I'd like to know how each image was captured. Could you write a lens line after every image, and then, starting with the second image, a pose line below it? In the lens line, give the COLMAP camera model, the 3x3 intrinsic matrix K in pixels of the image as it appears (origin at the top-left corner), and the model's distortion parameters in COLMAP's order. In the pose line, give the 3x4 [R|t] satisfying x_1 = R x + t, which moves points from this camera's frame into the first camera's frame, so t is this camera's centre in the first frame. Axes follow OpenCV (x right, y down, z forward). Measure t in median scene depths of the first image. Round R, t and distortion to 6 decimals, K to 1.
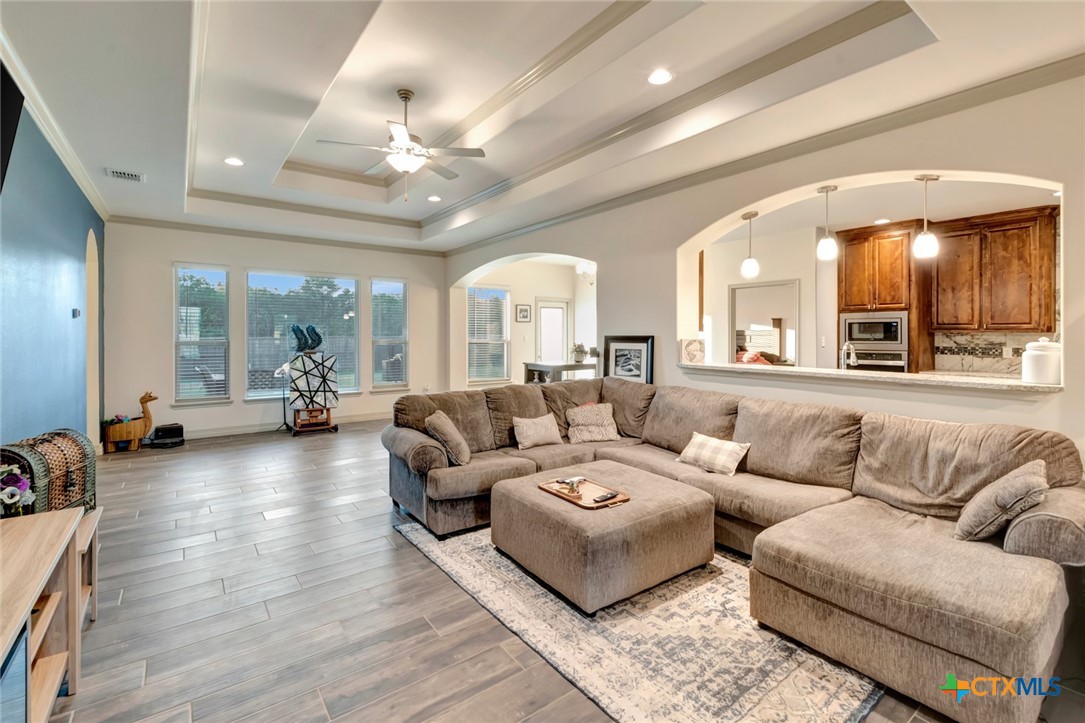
lens RADIAL K [[490.5, 0, 552.6], [0, 490.5, 334.3], [0, 0, 1]] dist [-0.008342, -0.000684]
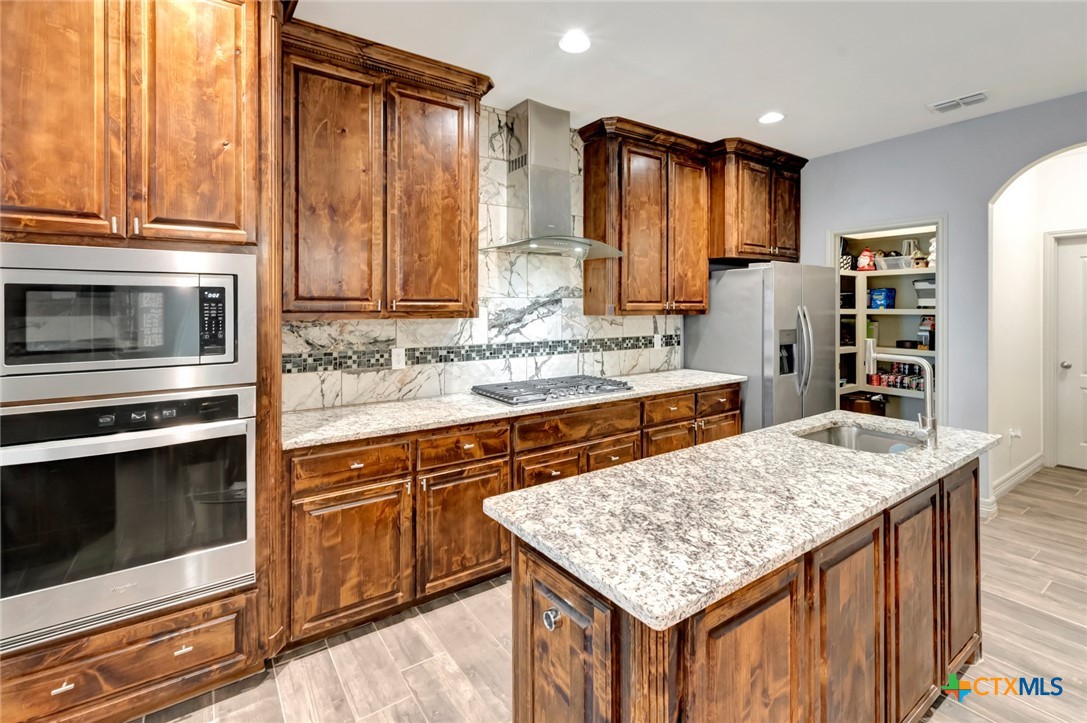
lens RADIAL K [[491.4, 0, 528.8], [0, 491.4, 313.4], [0, 0, 1]] dist [-0.008342, -0.000684]
pose [[0.068366, -0.009684, 0.997613, 0.427677], [0.004559, 0.999945, 0.009394, -0.012270], [-0.997650, 0.003906, 0.068406, 0.801216]]
